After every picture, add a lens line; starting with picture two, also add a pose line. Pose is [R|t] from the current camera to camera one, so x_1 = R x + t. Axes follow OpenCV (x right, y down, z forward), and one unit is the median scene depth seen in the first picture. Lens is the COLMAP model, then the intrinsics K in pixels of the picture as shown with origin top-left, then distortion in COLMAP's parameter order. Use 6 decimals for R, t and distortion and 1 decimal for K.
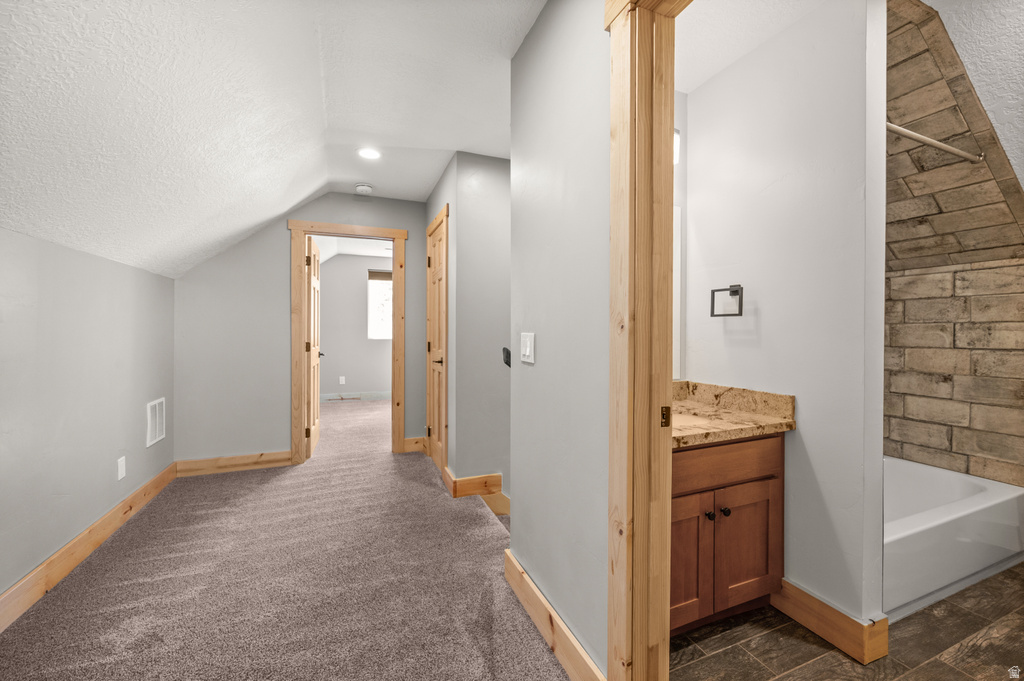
lens RADIAL K [[405.1, 0, 518.6], [0, 405.1, 333.6], [0, 0, 1]] dist [-0.003644, 0.000590]
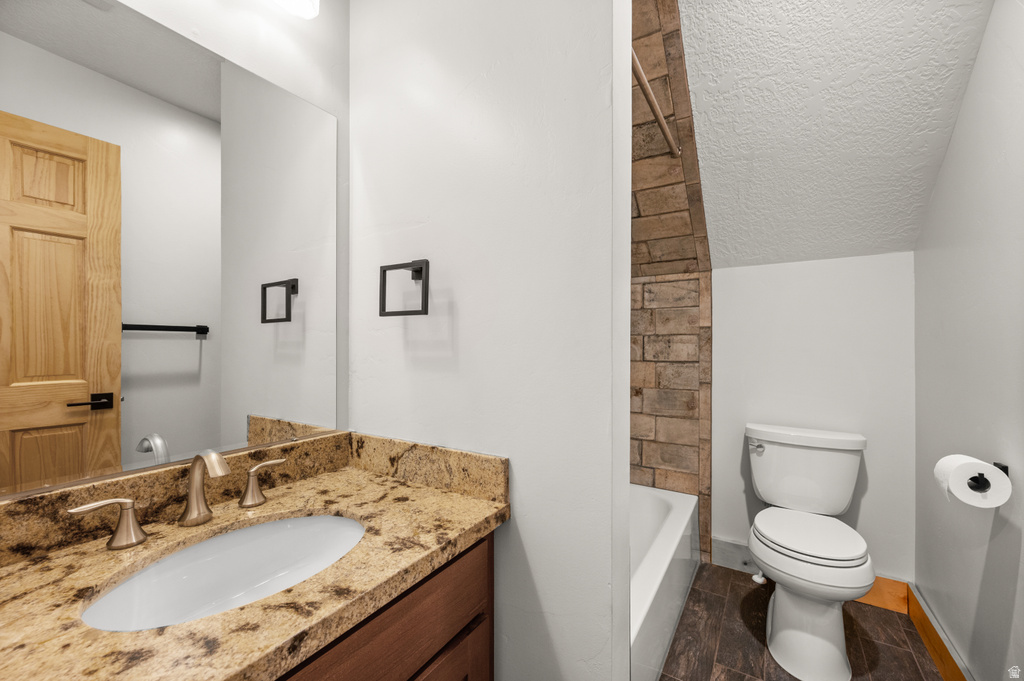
lens RADIAL K [[405.1, 0, 512.8], [0, 405.1, 345.0], [0, 0, 1]] dist [-0.003644, 0.000590]
pose [[0.822251, -0.000341, 0.569126, 0.287999], [0.003433, 0.999985, -0.004361, -0.000011], [-0.569115, 0.005540, 0.822239, 0.418098]]
